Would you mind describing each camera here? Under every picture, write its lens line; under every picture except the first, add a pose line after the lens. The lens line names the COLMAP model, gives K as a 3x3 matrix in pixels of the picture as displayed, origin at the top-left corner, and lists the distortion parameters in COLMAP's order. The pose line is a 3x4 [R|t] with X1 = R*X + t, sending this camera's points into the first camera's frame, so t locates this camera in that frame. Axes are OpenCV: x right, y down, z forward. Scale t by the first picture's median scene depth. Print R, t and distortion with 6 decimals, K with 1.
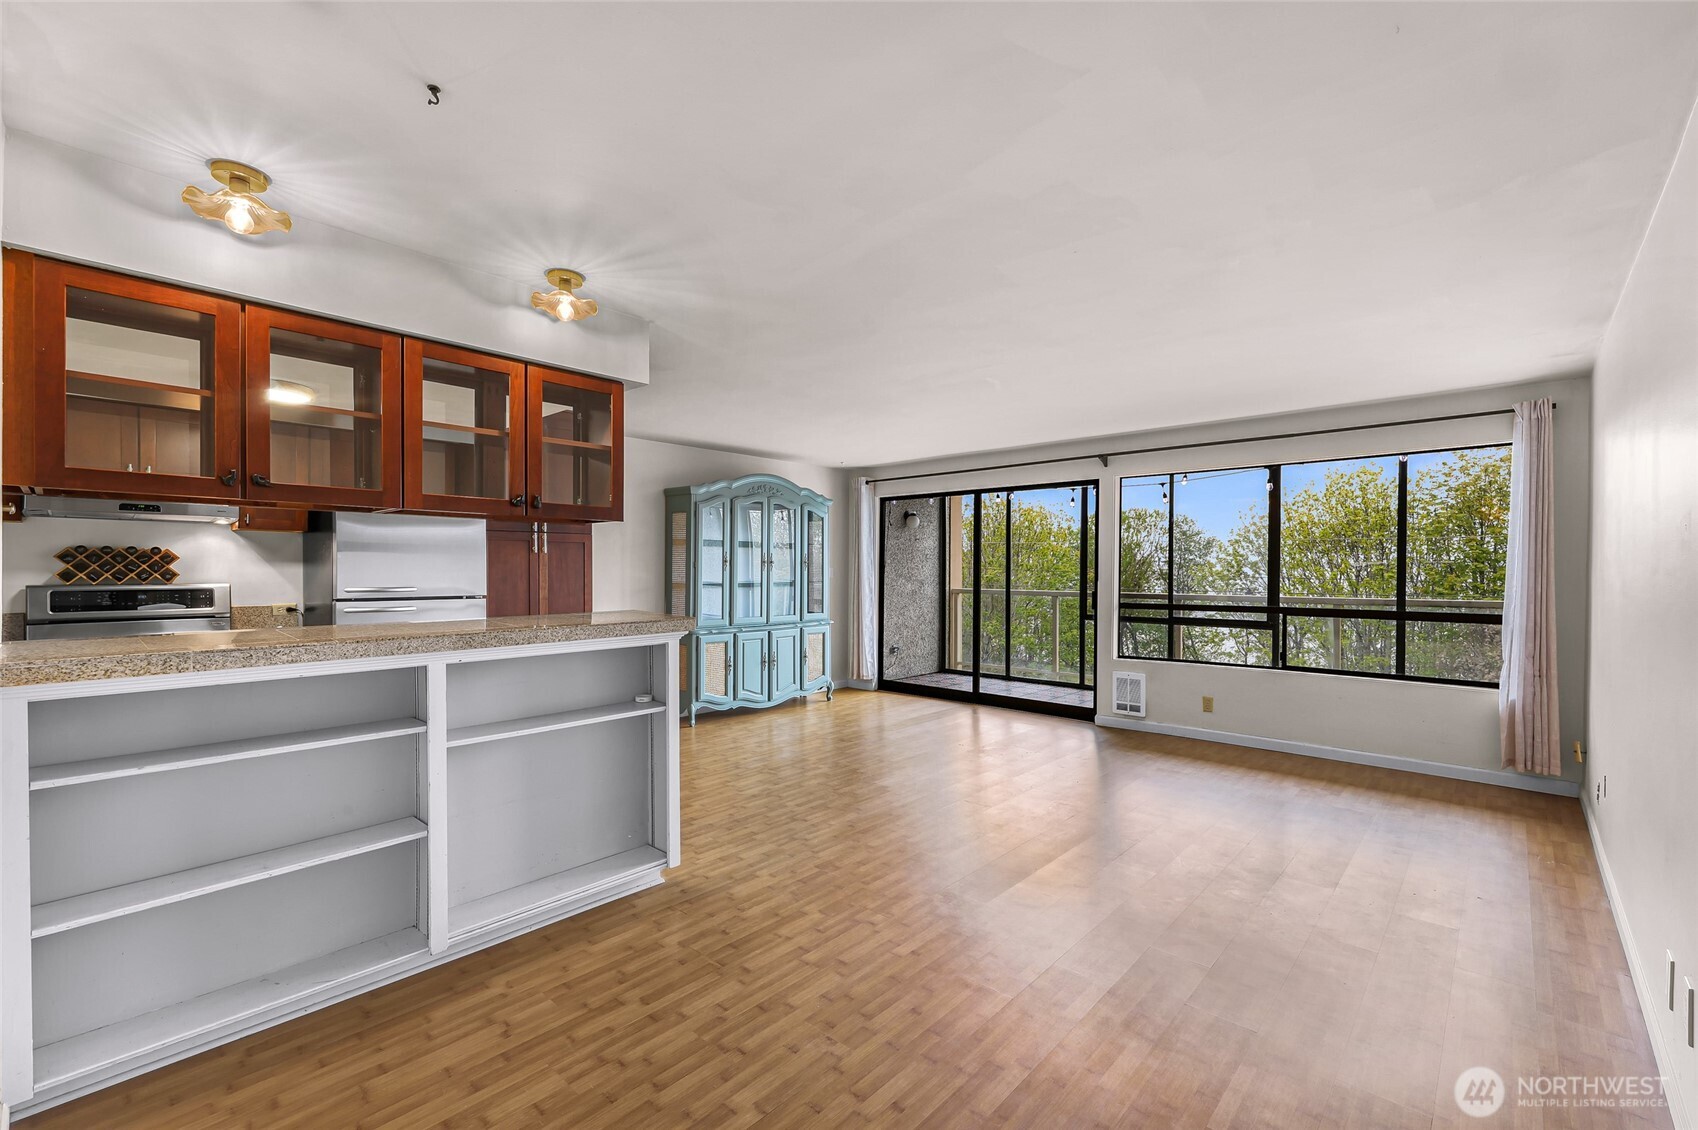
lens RADIAL K [[739.7, 0, 853.5], [0, 739.7, 572.5], [0, 0, 1]] dist [0.016733, -0.004622]
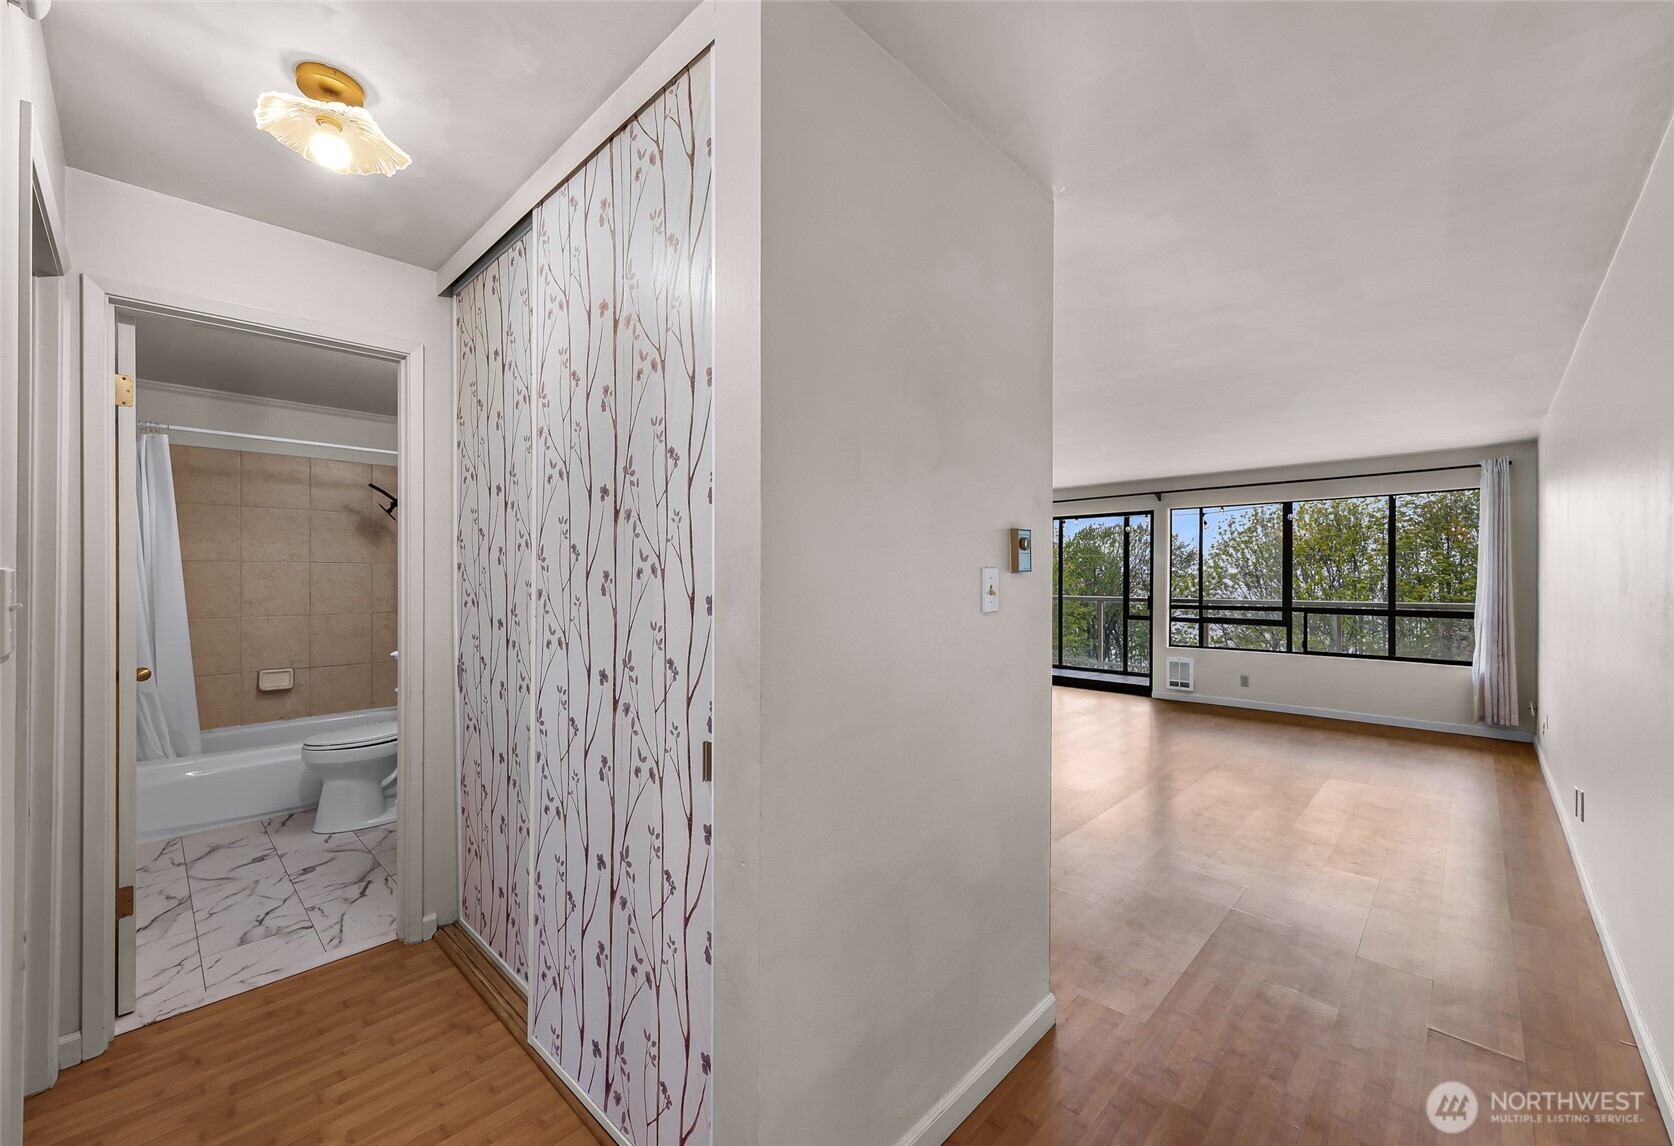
lens RADIAL K [[691.7, 0, 809.6], [0, 691.7, 573.2], [0, 0, 1]] dist [0.007366, -0.000187]
pose [[0.999137, 0.000844, -0.041533, -0.229890], [-0.001444, 0.999895, -0.014420, 0.003670], [0.041516, 0.014468, 0.999033, -0.254508]]
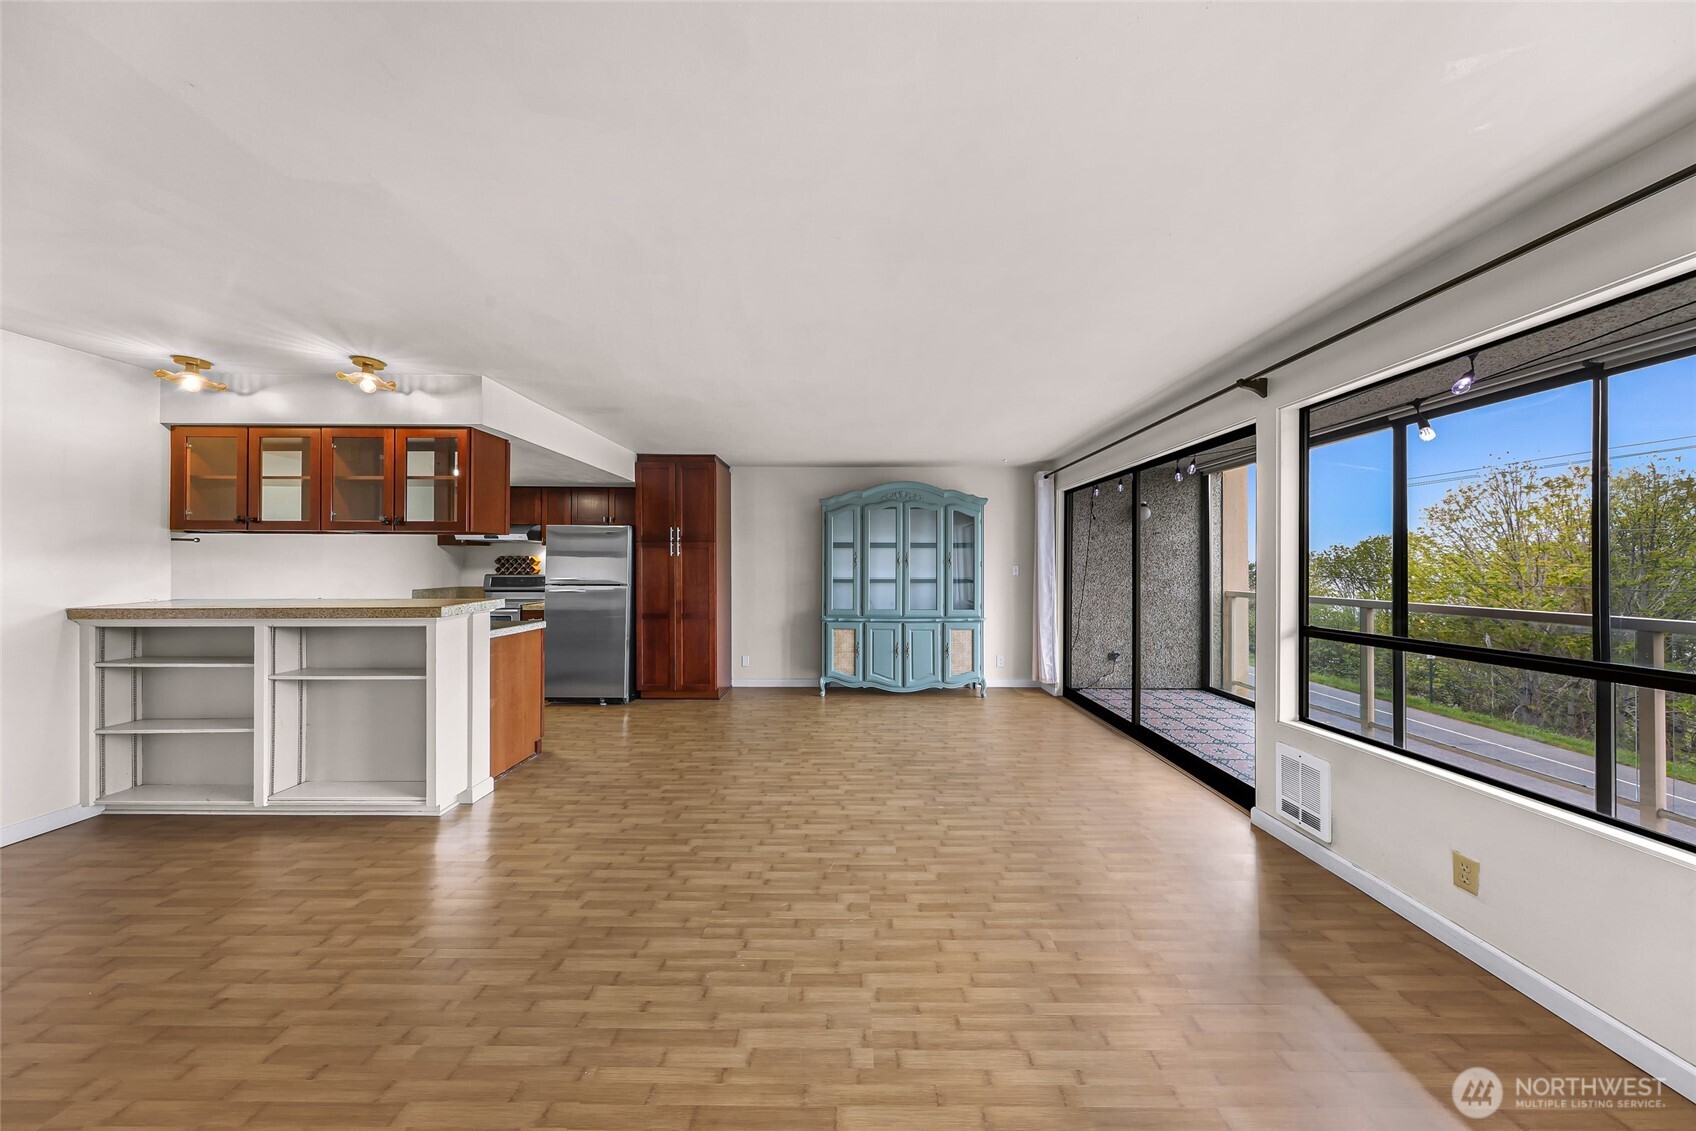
lens RADIAL K [[497.0, 0, 844.7], [0, 497.0, 565.3], [0, 0, 1]] dist [0.002500, 0.000406]
pose [[0.658697, -0.002183, -0.752405, 0.420139], [-0.003661, 0.999975, -0.006106, -0.002765], [0.752399, 0.006776, 0.658672, 0.480975]]
